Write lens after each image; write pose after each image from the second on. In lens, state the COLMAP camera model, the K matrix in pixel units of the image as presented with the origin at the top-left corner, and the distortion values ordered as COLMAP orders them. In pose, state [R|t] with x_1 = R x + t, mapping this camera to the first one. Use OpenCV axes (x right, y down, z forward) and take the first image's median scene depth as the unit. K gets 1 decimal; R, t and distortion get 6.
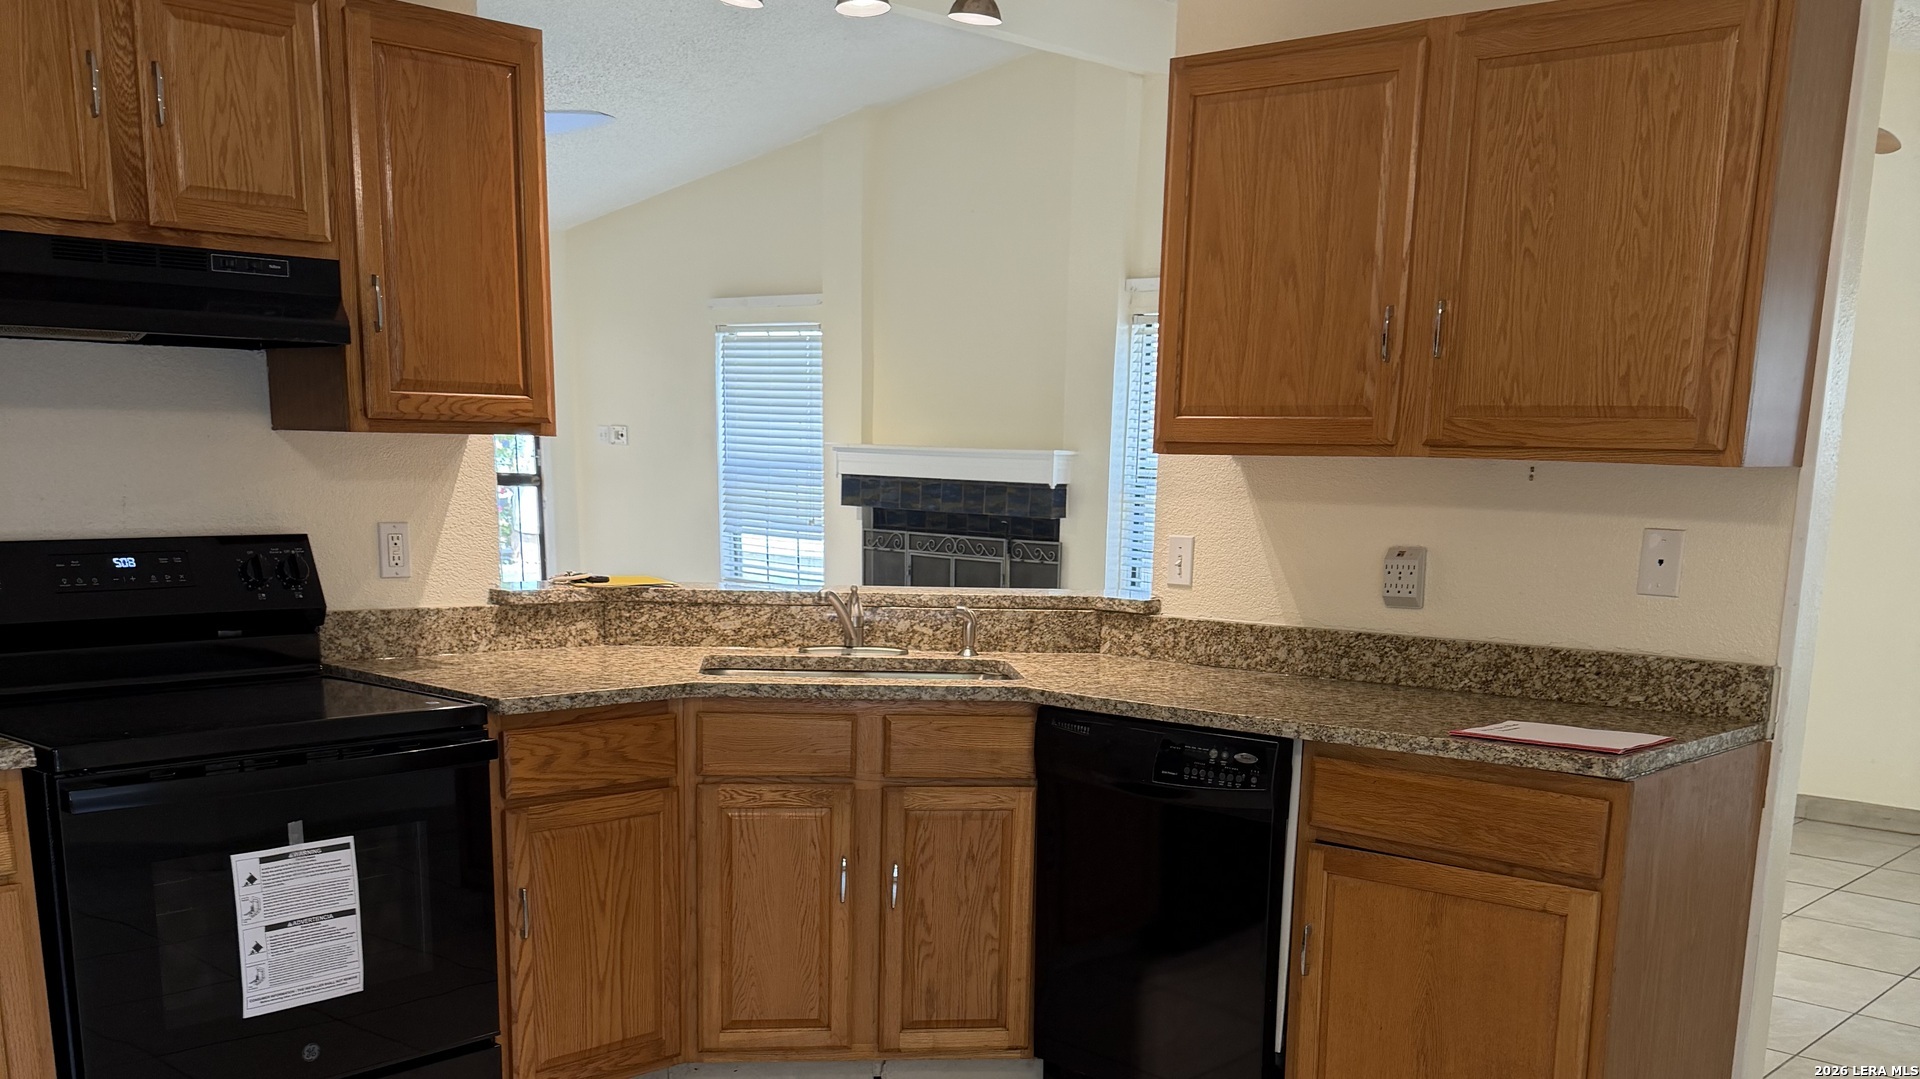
lens RADIAL K [[1775.6, 0, 945.2], [0, 1775.6, 849.7], [0, 0, 1]] dist [0.196063, -0.410386]
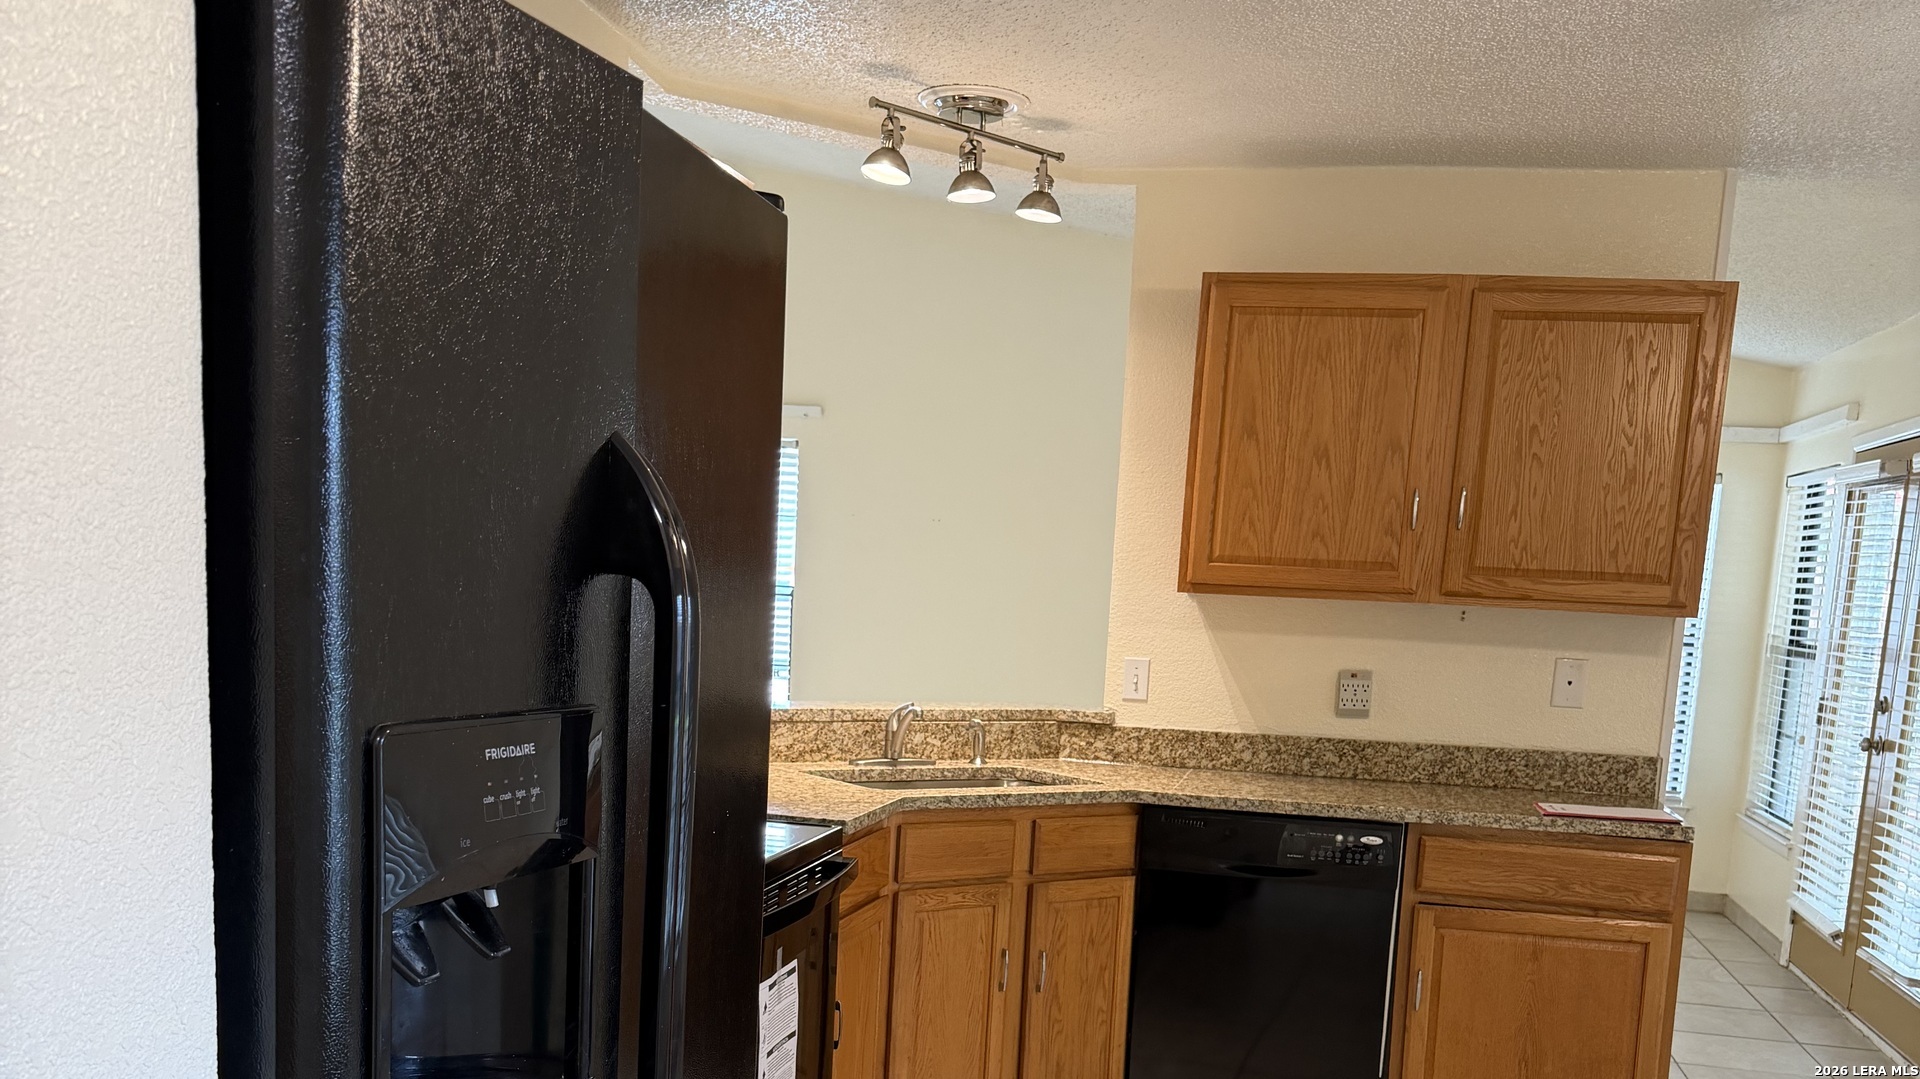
lens RADIAL K [[1775.6, 0, 945.2], [0, 1775.6, 849.7], [0, 0, 1]] dist [0.196063, -0.410386]
pose [[0.862274, -0.052570, 0.503706, -0.646843], [0.077929, 0.996525, -0.029400, -0.028256], [-0.500410, 0.064604, 0.863375, 0.065811]]
